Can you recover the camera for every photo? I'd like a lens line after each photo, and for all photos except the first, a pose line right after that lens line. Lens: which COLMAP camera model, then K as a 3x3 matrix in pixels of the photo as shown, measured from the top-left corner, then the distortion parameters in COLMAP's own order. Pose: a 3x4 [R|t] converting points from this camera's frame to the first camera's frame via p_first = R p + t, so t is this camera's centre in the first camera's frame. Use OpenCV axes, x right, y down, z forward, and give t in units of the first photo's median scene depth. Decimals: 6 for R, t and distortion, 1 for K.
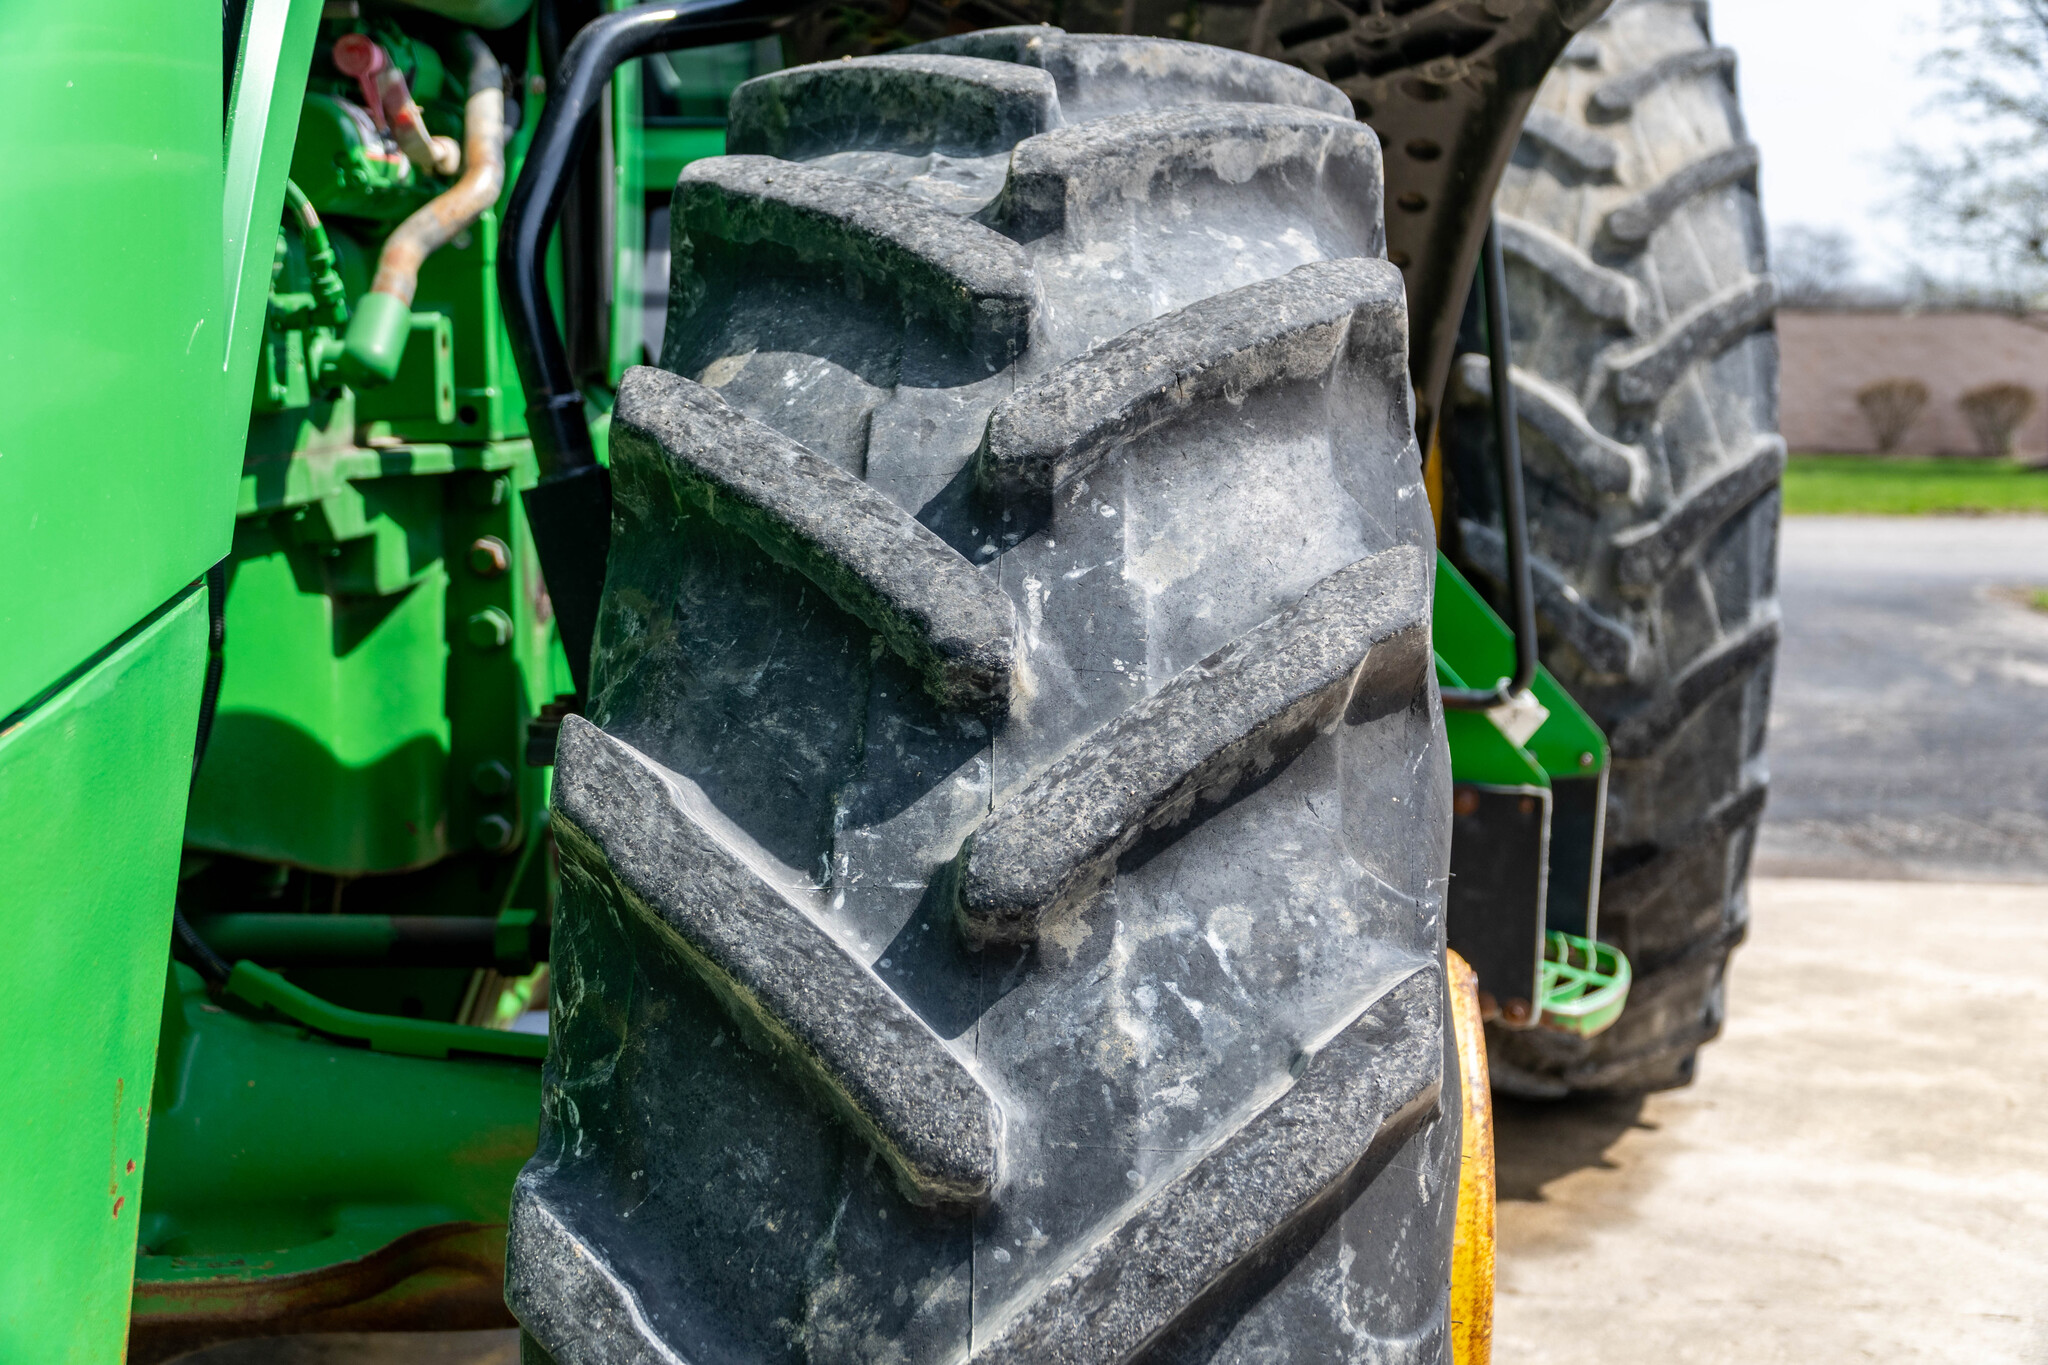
lens RADIAL K [[2210.6, 0, 1034.2], [0, 2210.6, 680.9], [0, 0, 1]] dist [0.055478, 0.023493]
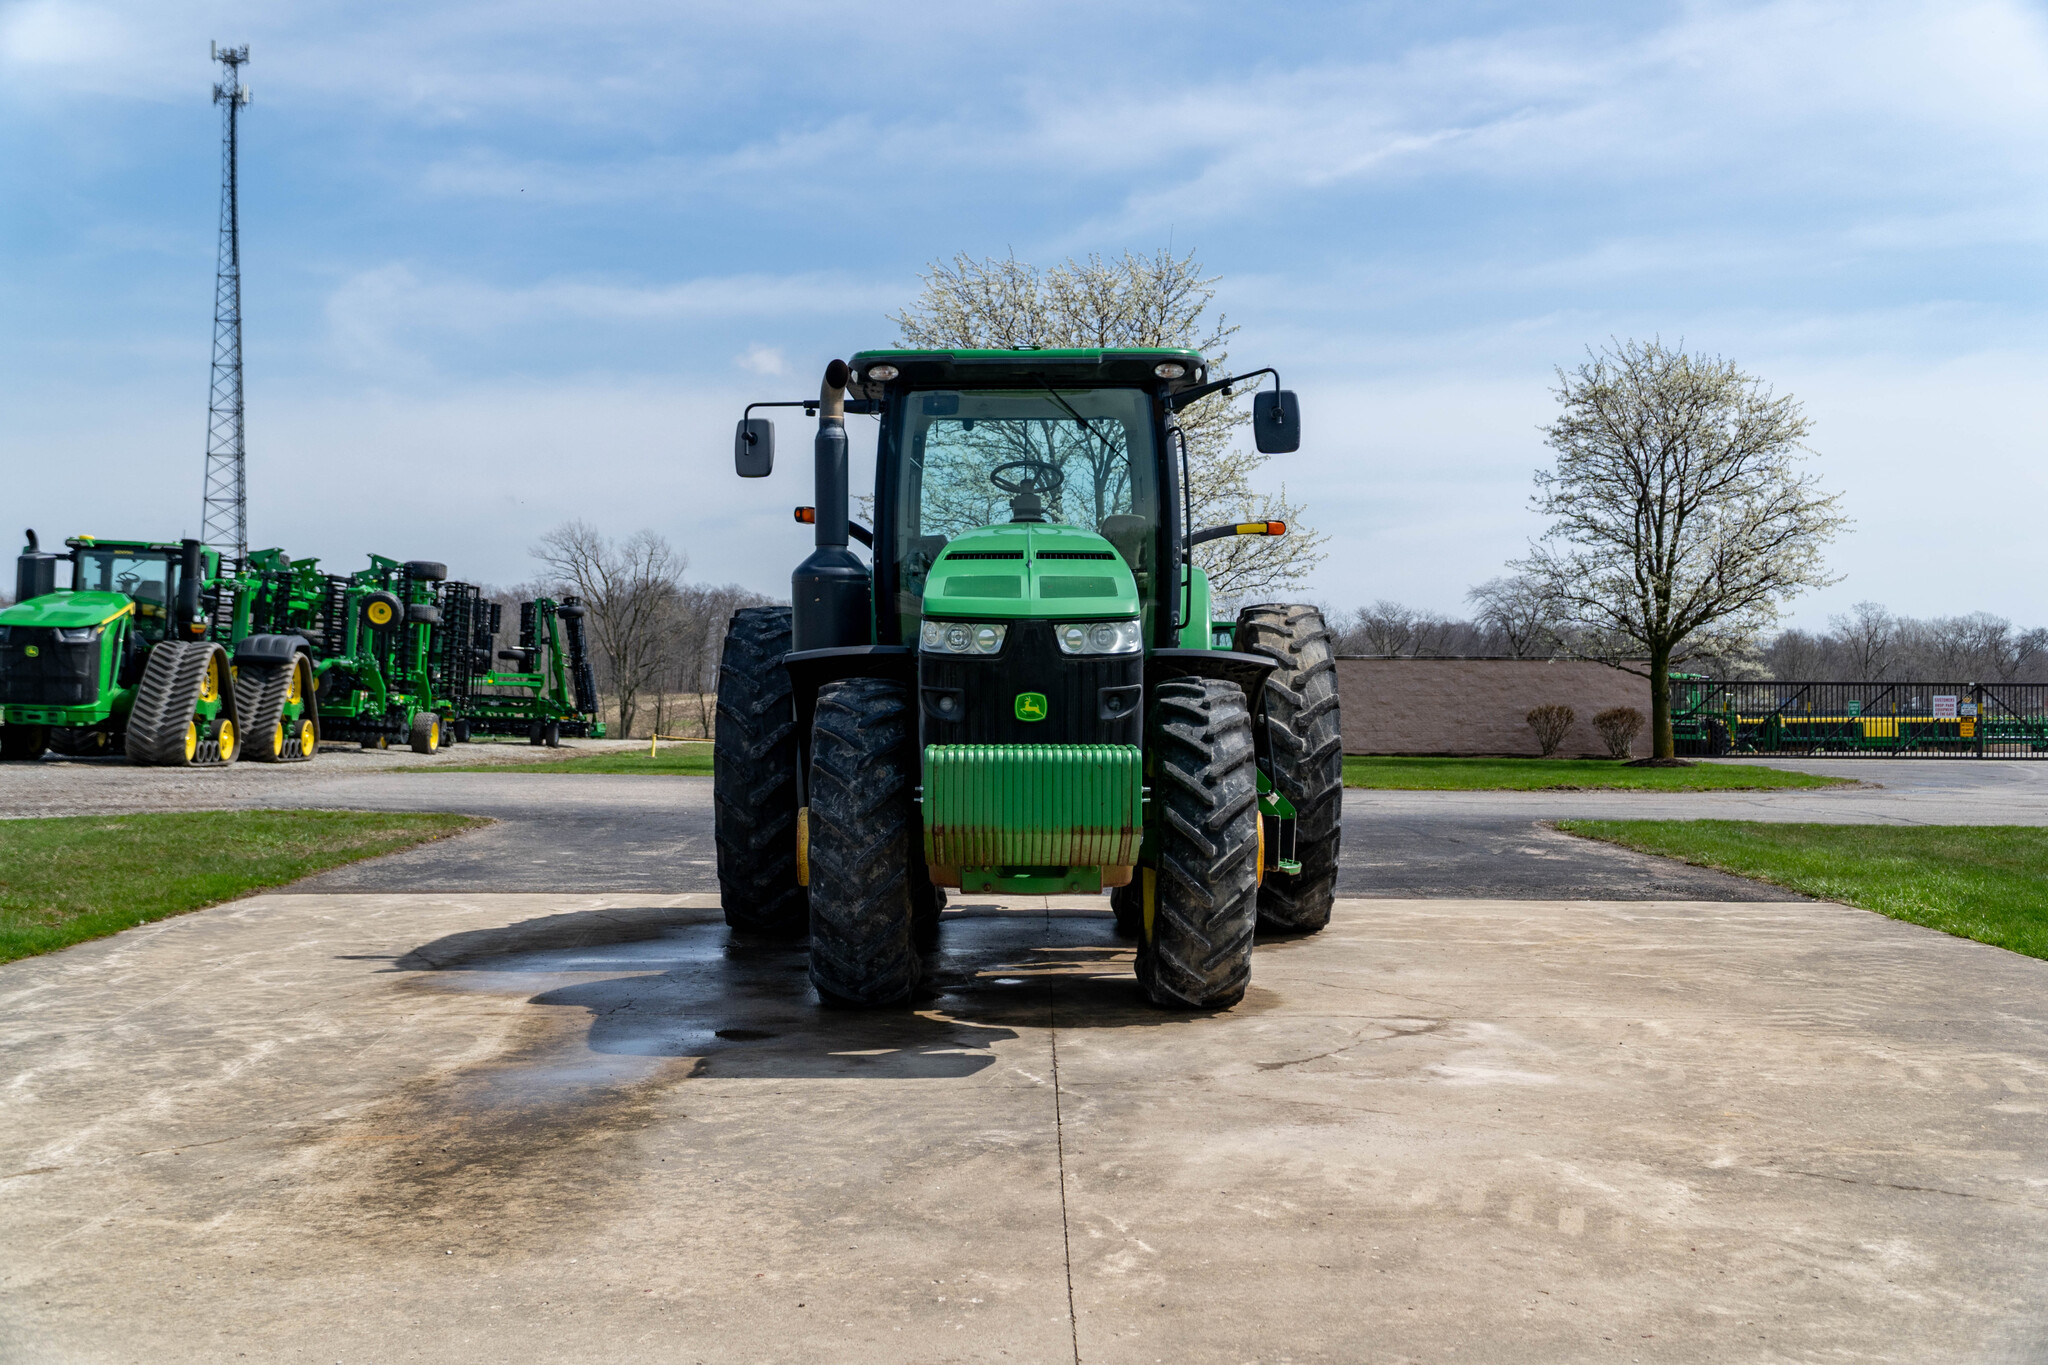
lens RADIAL K [[2210.6, 0, 1034.2], [0, 2210.6, 680.9], [0, 0, 1]] dist [0.055478, 0.023493]
pose [[0.996521, 0.002593, 0.083303, -0.513381], [0.009034, 0.990265, -0.138898, 0.325177], [-0.082853, 0.139168, 0.986797, -2.756661]]
